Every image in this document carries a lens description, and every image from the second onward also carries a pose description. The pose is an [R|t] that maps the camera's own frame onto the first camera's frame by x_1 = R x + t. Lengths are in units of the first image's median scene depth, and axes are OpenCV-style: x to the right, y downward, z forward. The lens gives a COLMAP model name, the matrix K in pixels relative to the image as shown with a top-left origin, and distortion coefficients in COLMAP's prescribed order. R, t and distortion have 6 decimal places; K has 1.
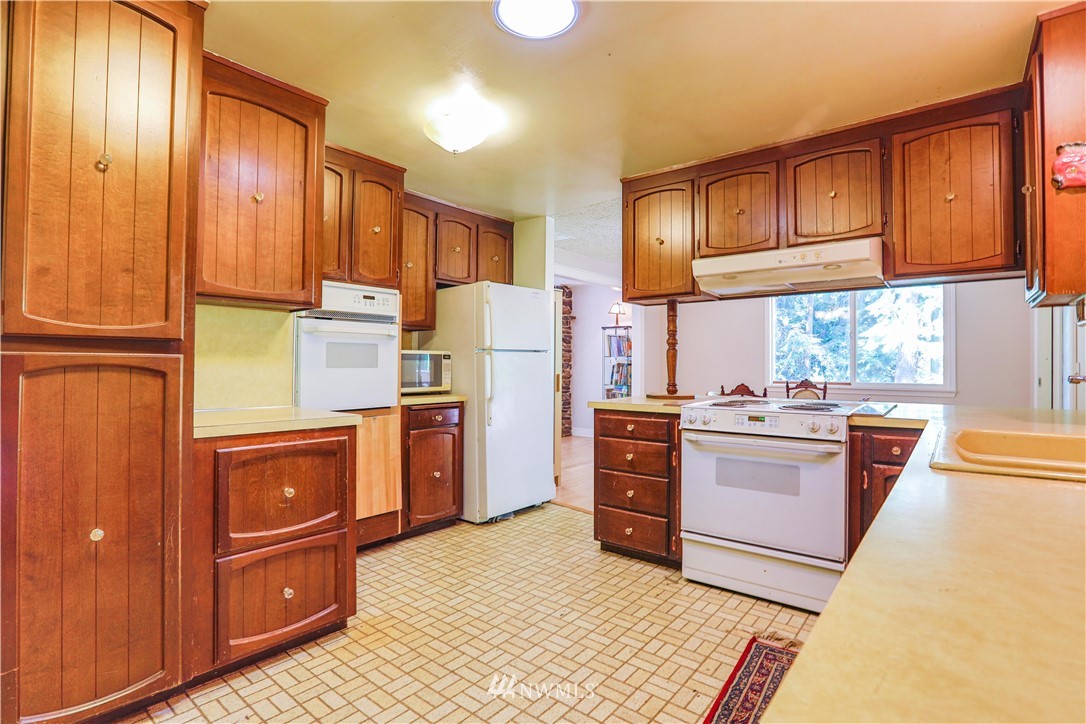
lens RADIAL K [[526.6, 0, 548.7], [0, 526.6, 362.4], [0, 0, 1]] dist [-0.039751, 0.009190]
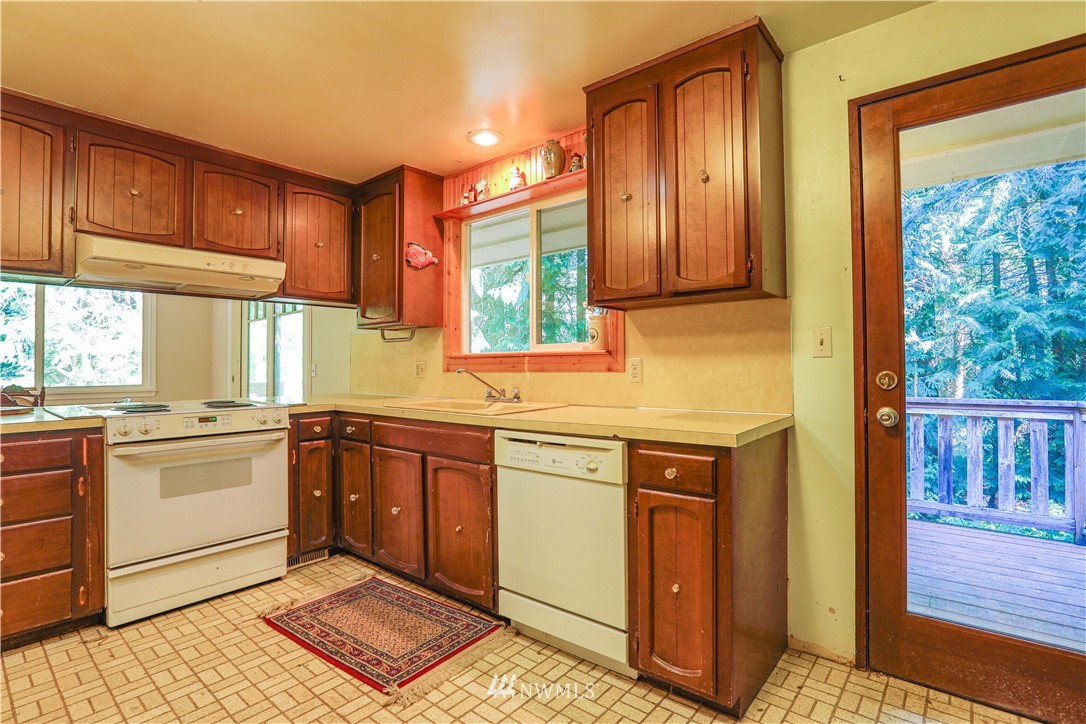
lens RADIAL K [[526.6, 0, 541.6], [0, 526.6, 361.0], [0, 0, 1]] dist [-0.039751, 0.009190]
pose [[0.017540, 0.005906, 0.999829, -0.556968], [0.002500, 0.999979, -0.005951, 0.004089], [-0.999843, 0.002604, 0.017524, 0.333533]]
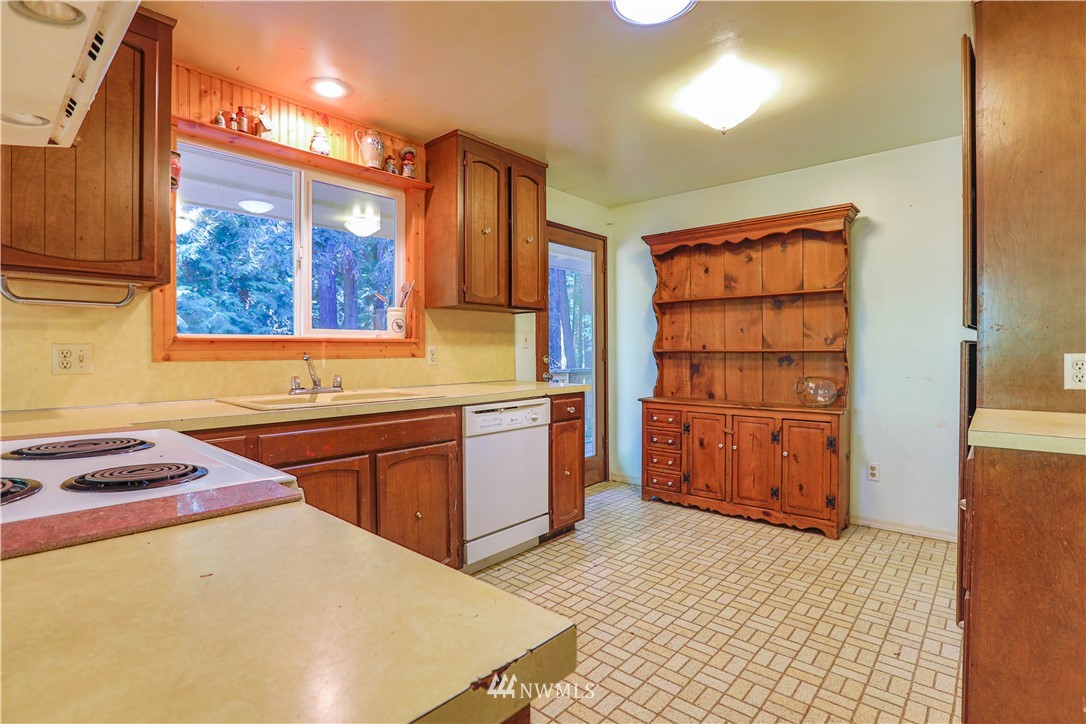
lens RADIAL K [[526.6, 0, 540.2], [0, 526.6, 356.4], [0, 0, 1]] dist [-0.039751, 0.009190]
pose [[-0.998282, 0.000091, 0.058597, 0.087941], [0.000411, 0.999985, 0.005457, 0.010641], [-0.058596, 0.005472, -0.998267, 1.382454]]
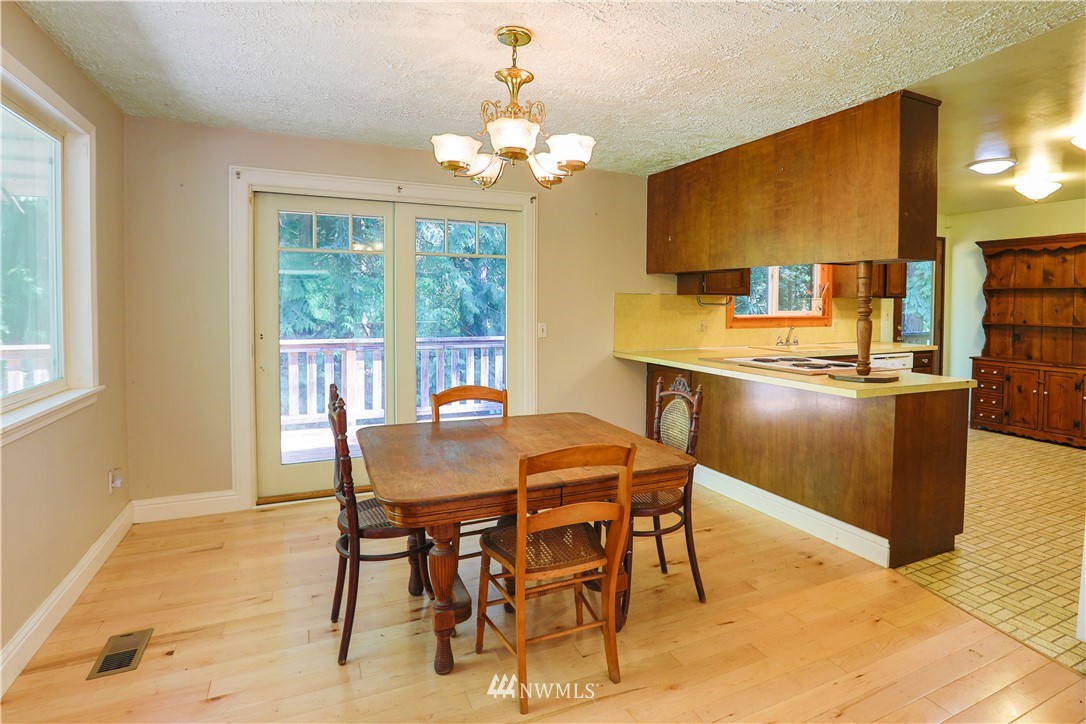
lens RADIAL K [[575.6, 0, 615.2], [0, 575.6, 319.9], [0, 0, 1]] dist [-0.015253, 0.002576]
pose [[-0.919269, -0.024318, 0.392877, 0.316463], [-0.014384, 0.999499, 0.028209, -0.057887], [-0.393366, 0.020280, -0.919158, 2.608314]]
